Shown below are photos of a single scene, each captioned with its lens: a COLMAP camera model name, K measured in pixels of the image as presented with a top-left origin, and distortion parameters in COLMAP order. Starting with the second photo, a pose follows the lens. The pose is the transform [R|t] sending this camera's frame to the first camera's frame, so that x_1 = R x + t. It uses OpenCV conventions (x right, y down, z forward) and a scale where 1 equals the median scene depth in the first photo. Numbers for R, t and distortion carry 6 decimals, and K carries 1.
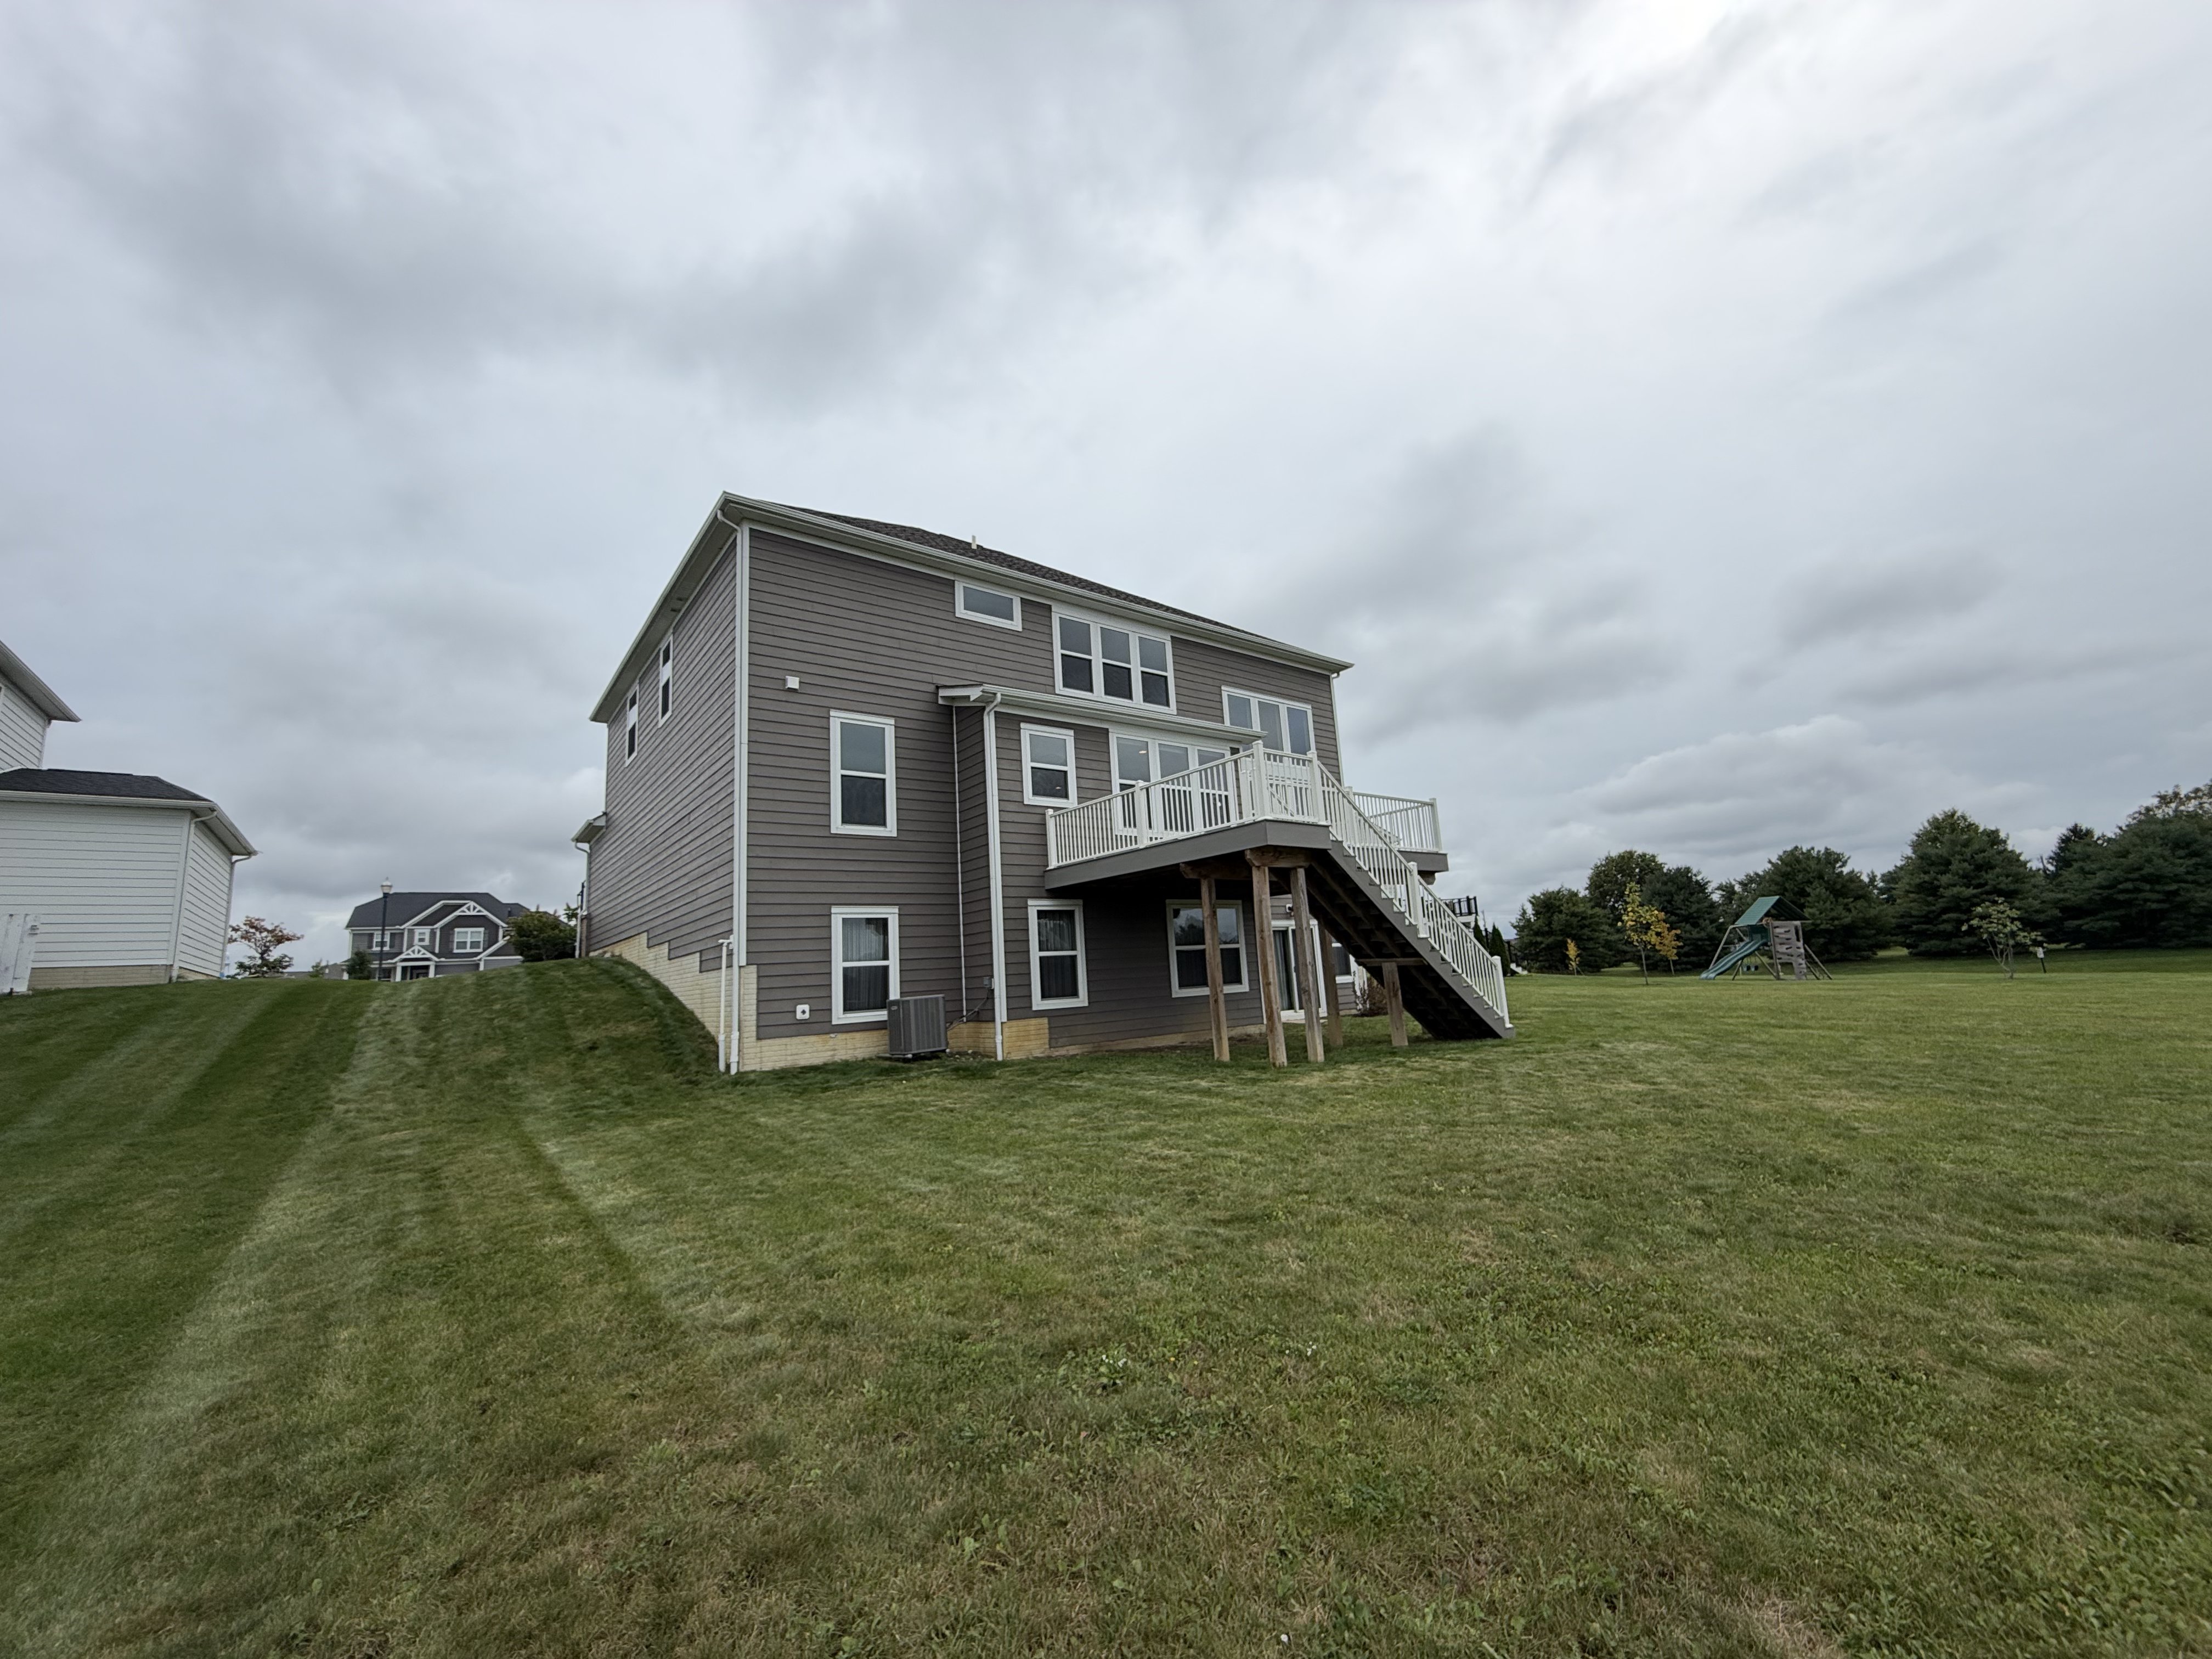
lens RADIAL K [[897.3, 0, 1106.0], [0, 897.3, 829.5], [0, 0, 1]] dist [-0.001464, -0.000024]
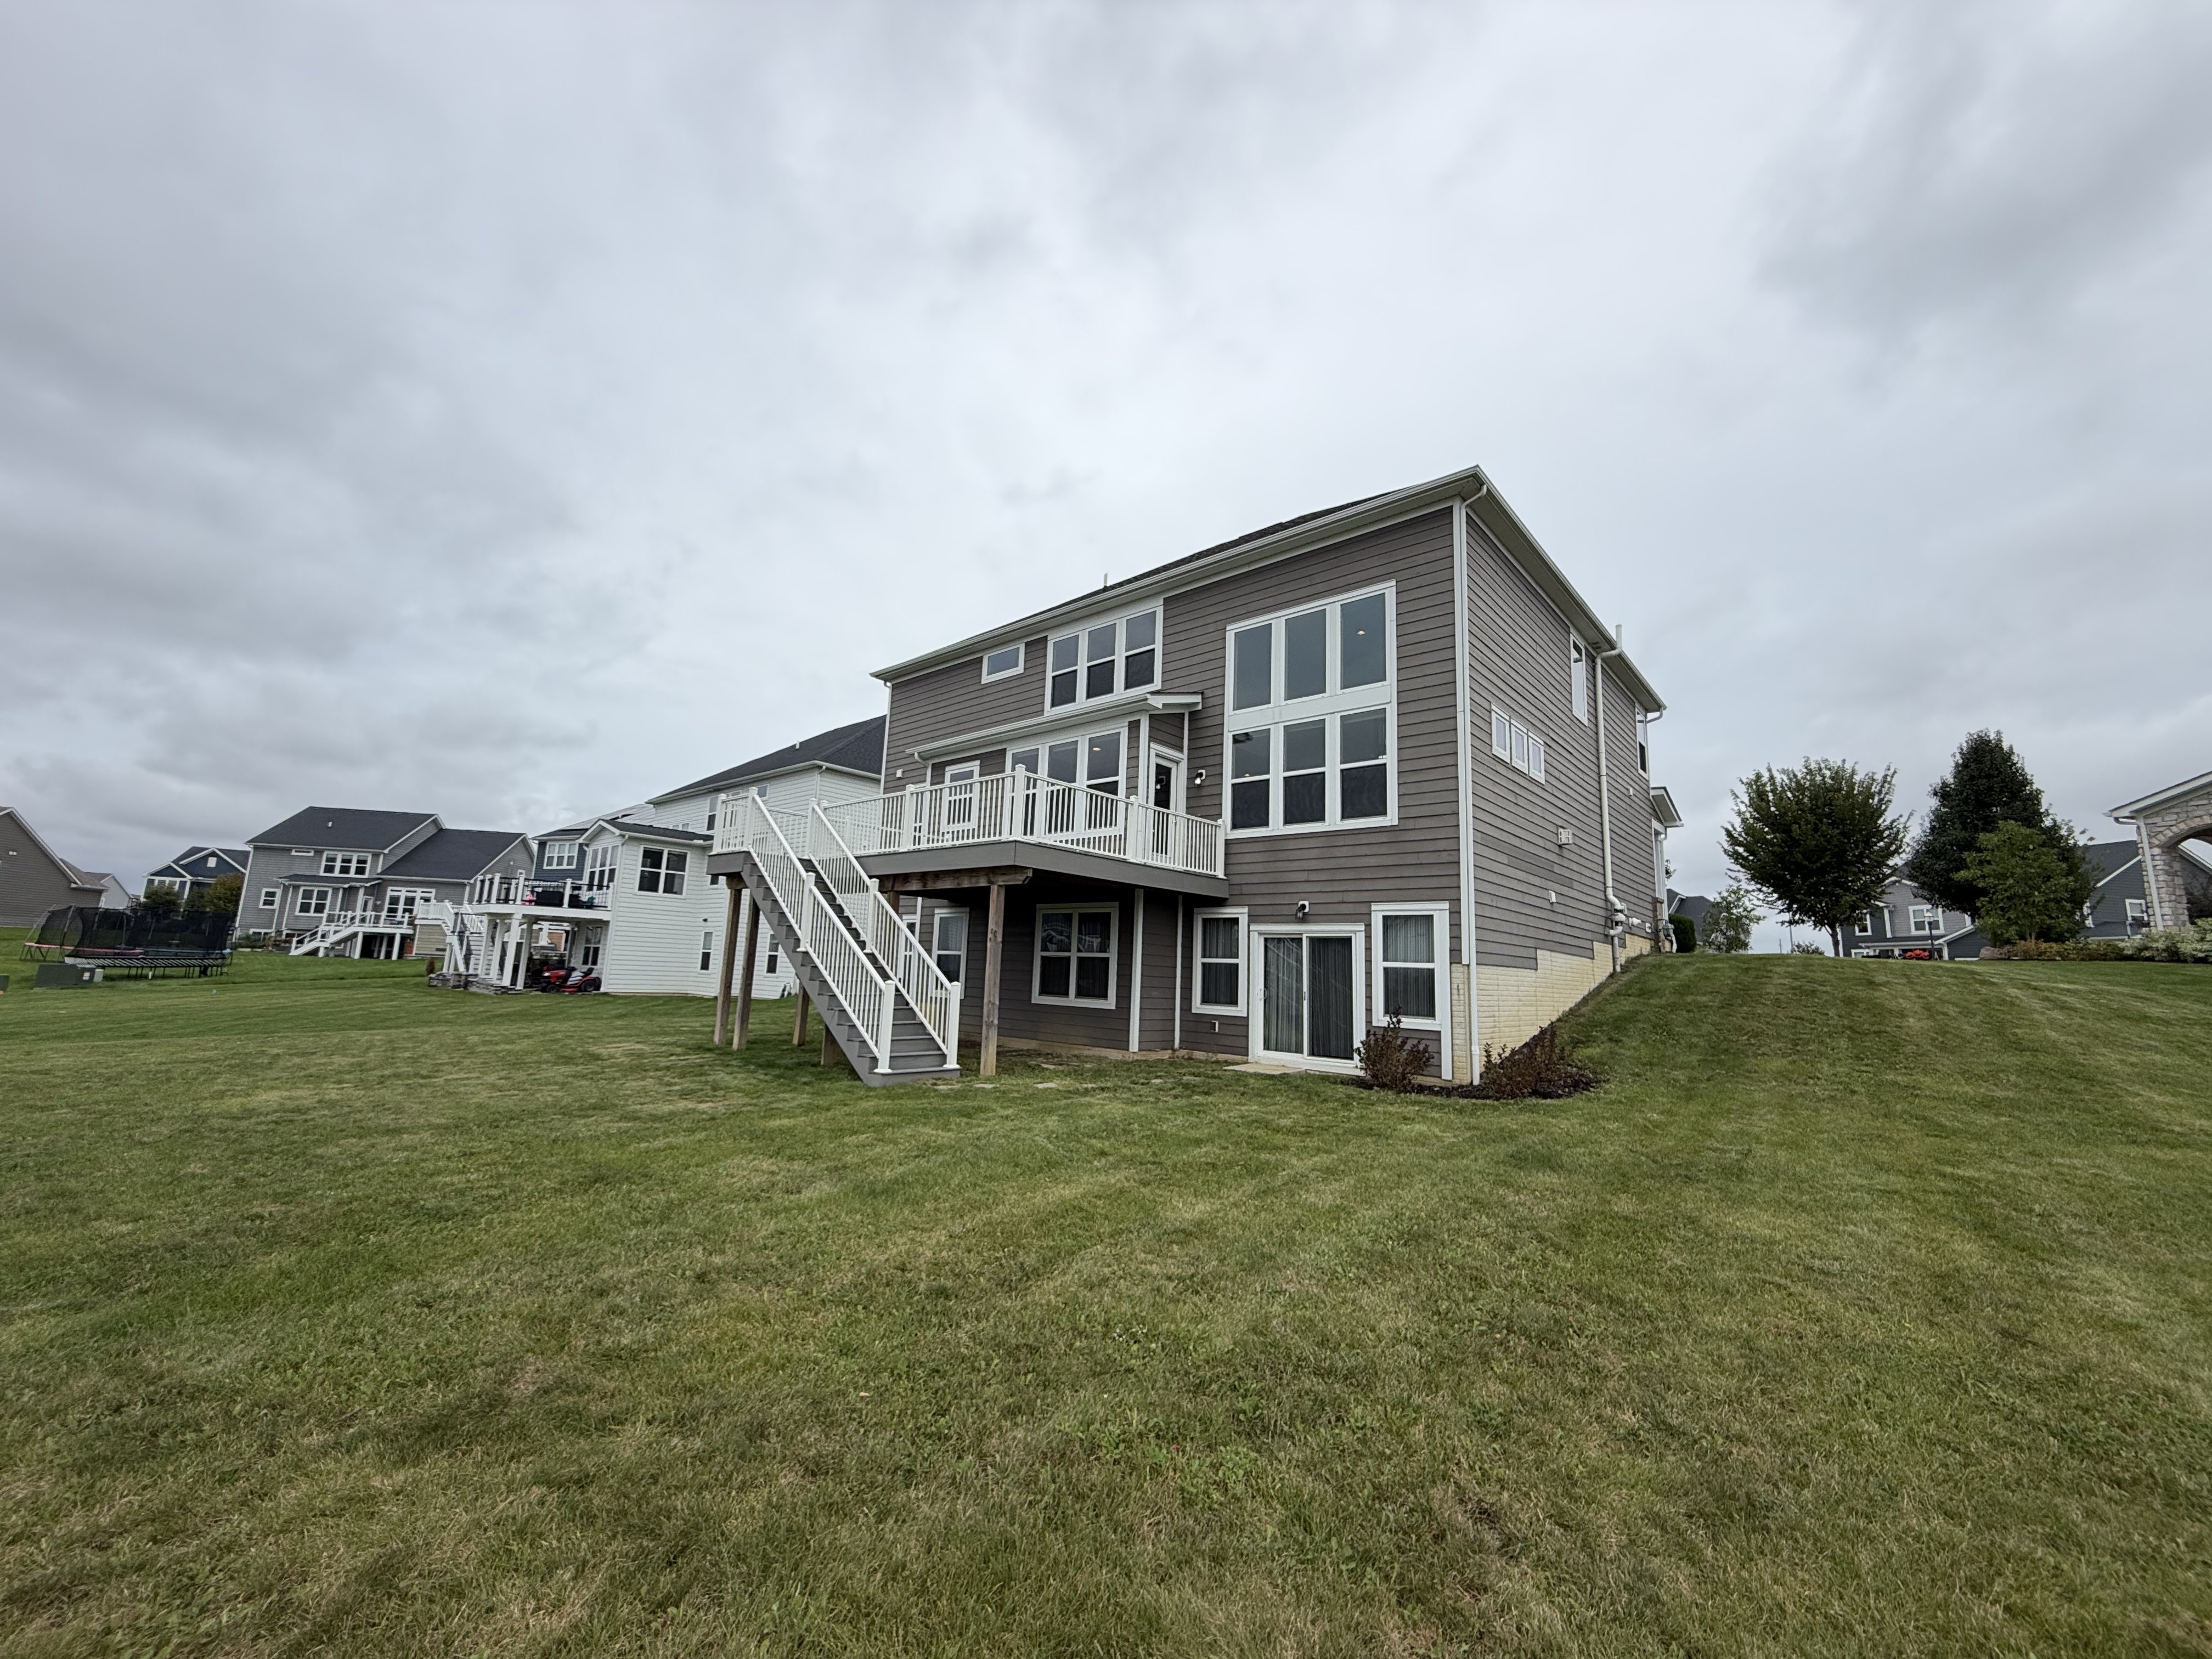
lens RADIAL K [[882.2, 0, 1106.0], [0, 882.2, 829.5], [0, 0, 1]] dist [0.000928, 0.000006]
pose [[0.183563, -0.097832, -0.978128, 0.963407], [0.111151, 0.990720, -0.078232, 0.074810], [0.976704, -0.094359, 0.192734, 0.826746]]
